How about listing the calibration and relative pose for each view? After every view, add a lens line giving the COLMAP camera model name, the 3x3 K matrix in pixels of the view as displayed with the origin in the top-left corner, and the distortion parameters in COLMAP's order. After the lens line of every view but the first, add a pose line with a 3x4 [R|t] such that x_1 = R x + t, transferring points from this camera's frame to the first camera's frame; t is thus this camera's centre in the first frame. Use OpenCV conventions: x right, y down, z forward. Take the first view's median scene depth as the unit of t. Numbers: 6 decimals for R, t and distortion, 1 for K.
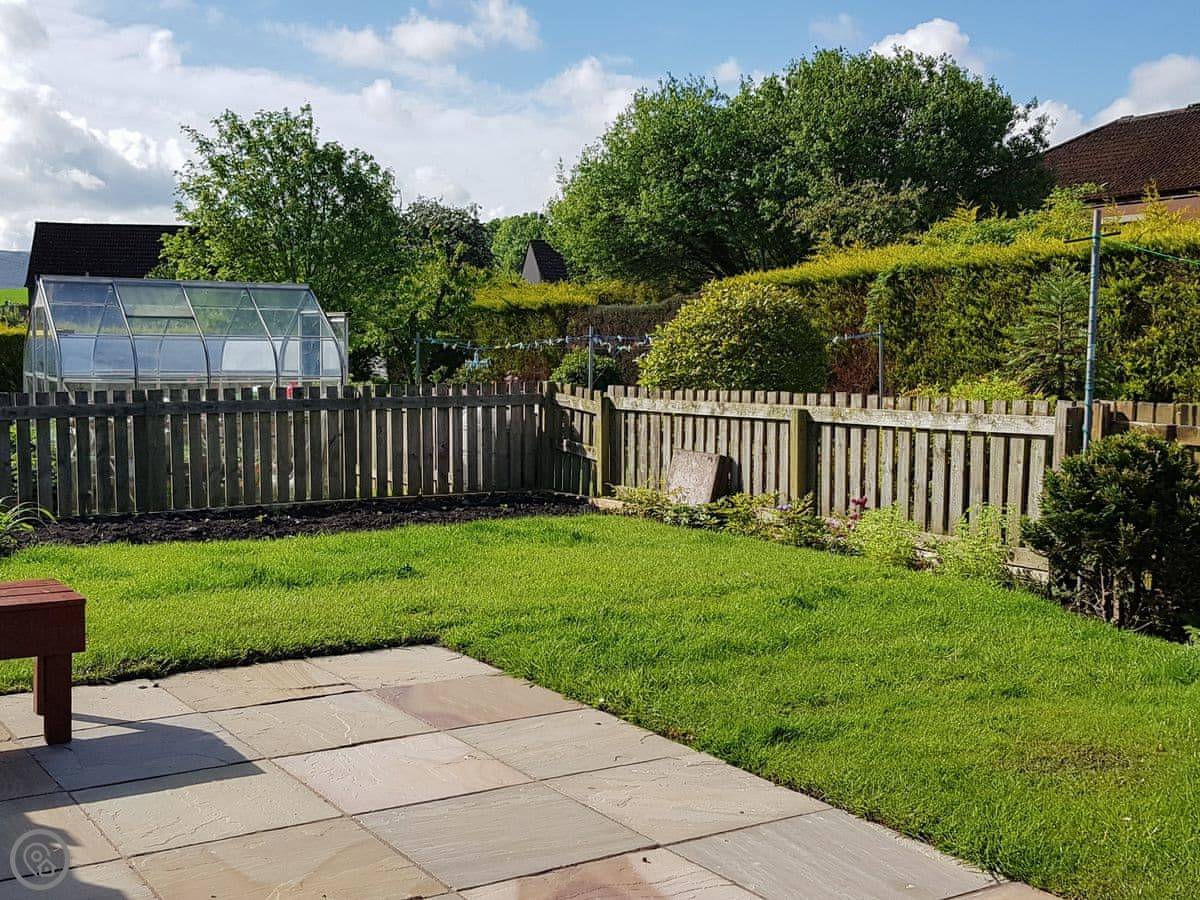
lens RADIAL K [[1681.5, 0, 662.5], [0, 1681.5, 452.4], [0, 0, 1]] dist [0.117901, -0.234925]
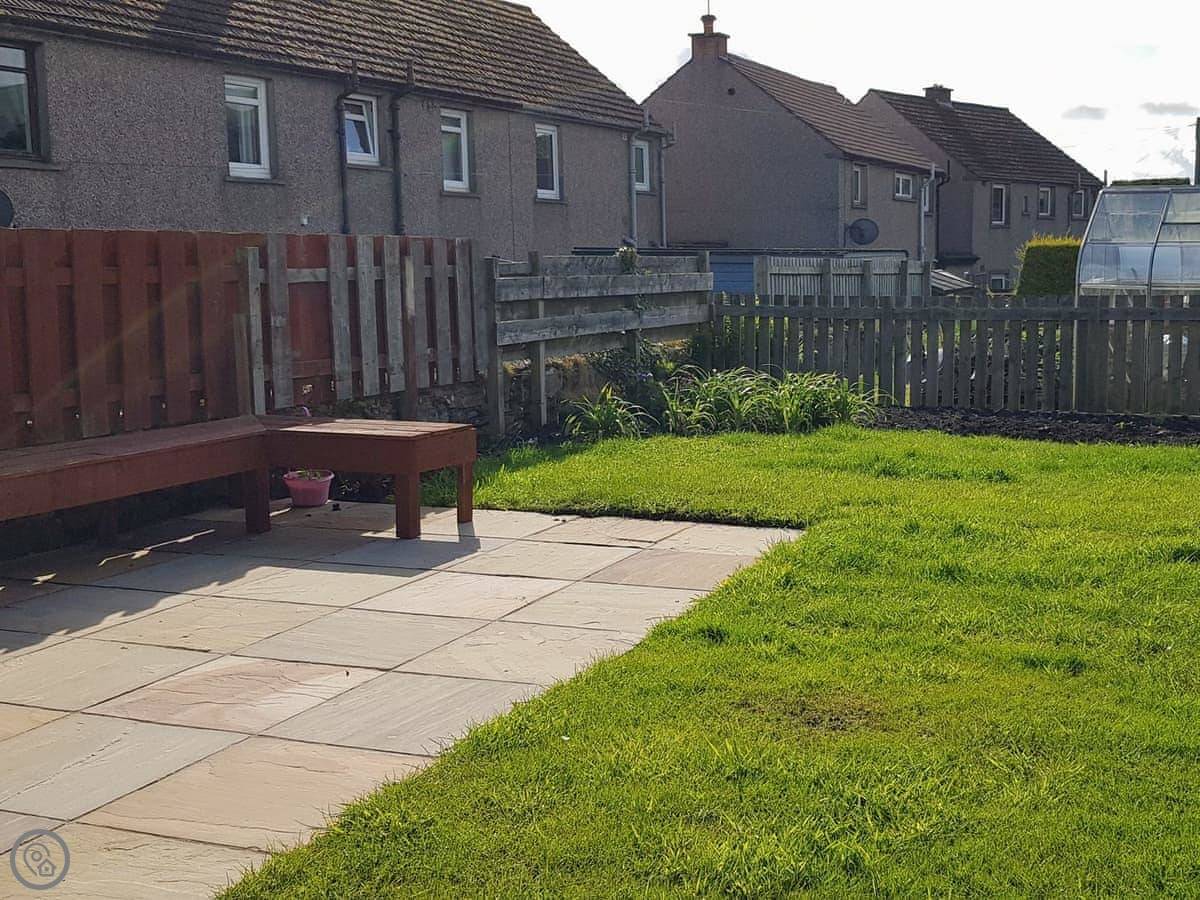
lens RADIAL K [[1681.5, 0, 662.5], [0, 1681.5, 452.4], [0, 0, 1]] dist [0.117901, -0.234925]
pose [[0.500996, 0.091781, -0.860569, 1.014549], [-0.046215, 0.995779, 0.079296, -0.024107], [0.864215, 0.000044, 0.503123, 0.510604]]
